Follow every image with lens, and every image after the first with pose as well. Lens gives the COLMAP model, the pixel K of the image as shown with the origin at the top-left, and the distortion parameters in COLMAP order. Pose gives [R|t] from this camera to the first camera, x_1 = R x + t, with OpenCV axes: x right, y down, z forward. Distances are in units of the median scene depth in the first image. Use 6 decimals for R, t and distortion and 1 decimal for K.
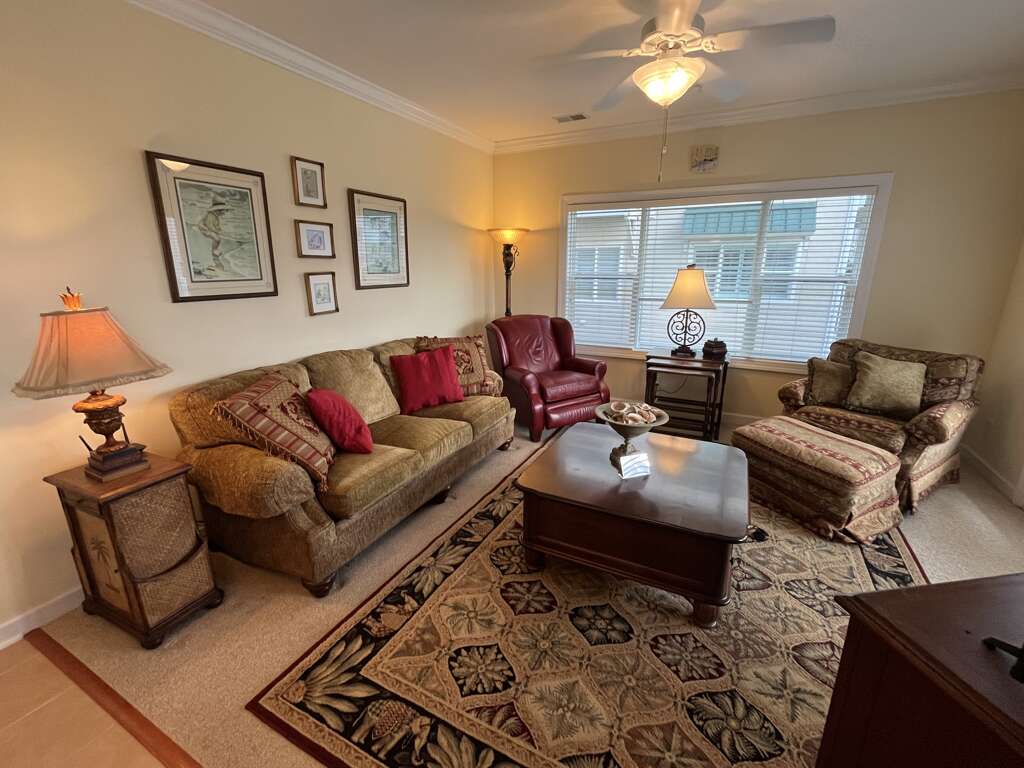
lens RADIAL K [[445.2, 0, 510.9], [0, 445.2, 386.3], [0, 0, 1]] dist [0.000314, -0.000024]
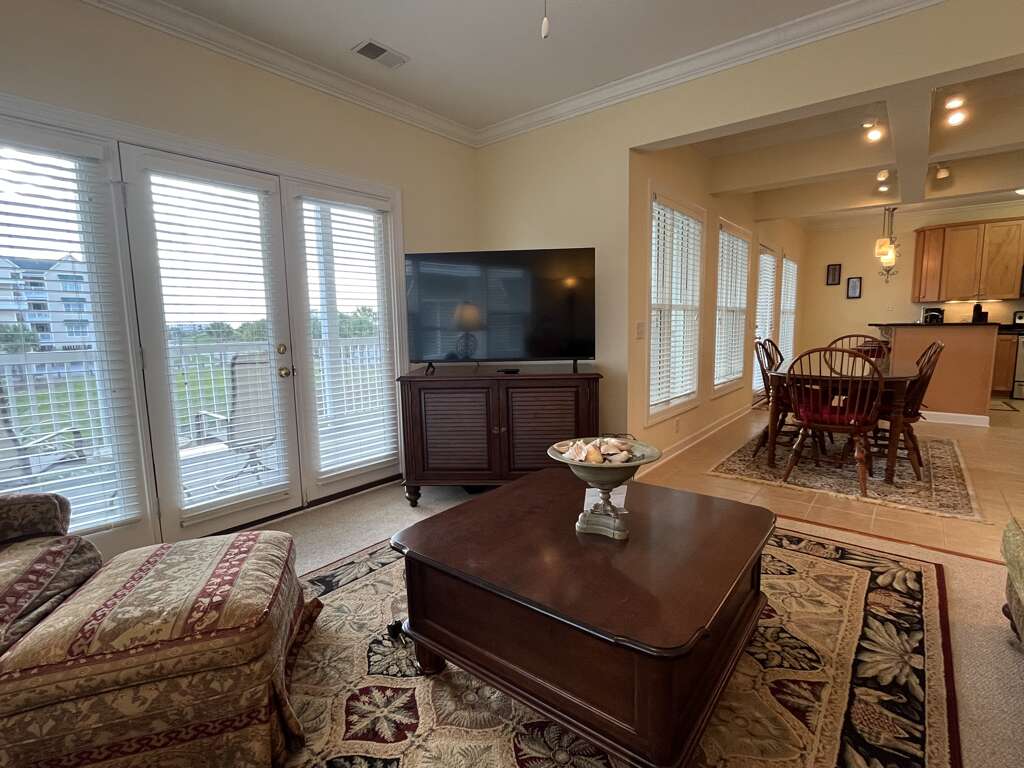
lens RADIAL K [[489.8, 0, 508.6], [0, 489.8, 385.2], [0, 0, 1]] dist [-0.002476, -0.000380]
pose [[-0.975989, -0.005447, 0.217753, 0.266298], [0.079313, 0.922173, 0.378557, -0.325514], [-0.202868, 0.386738, -0.899599, 1.733077]]
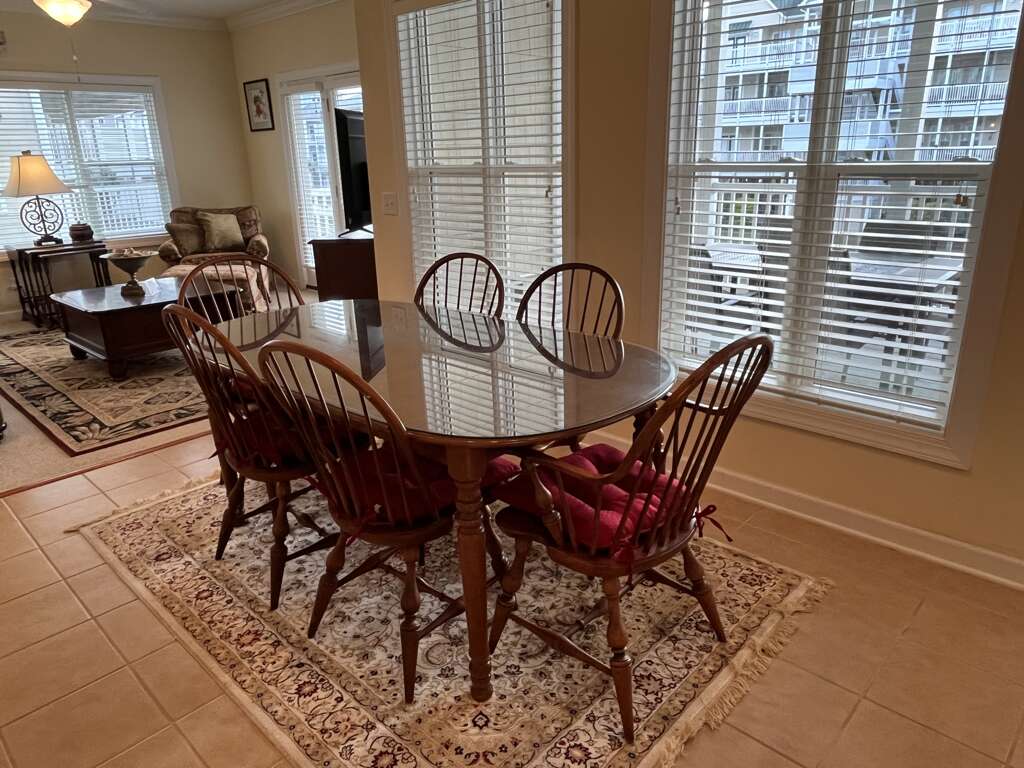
lens RADIAL K [[688.0, 0, 513.0], [0, 688.0, 385.2], [0, 0, 1]] dist [-0.006901, -0.005507]
pose [[0.278080, -0.313268, 0.908039, -1.529796], [0.277027, 0.931312, 0.236460, 0.278593], [-0.919743, 0.185796, 0.345764, -0.781623]]
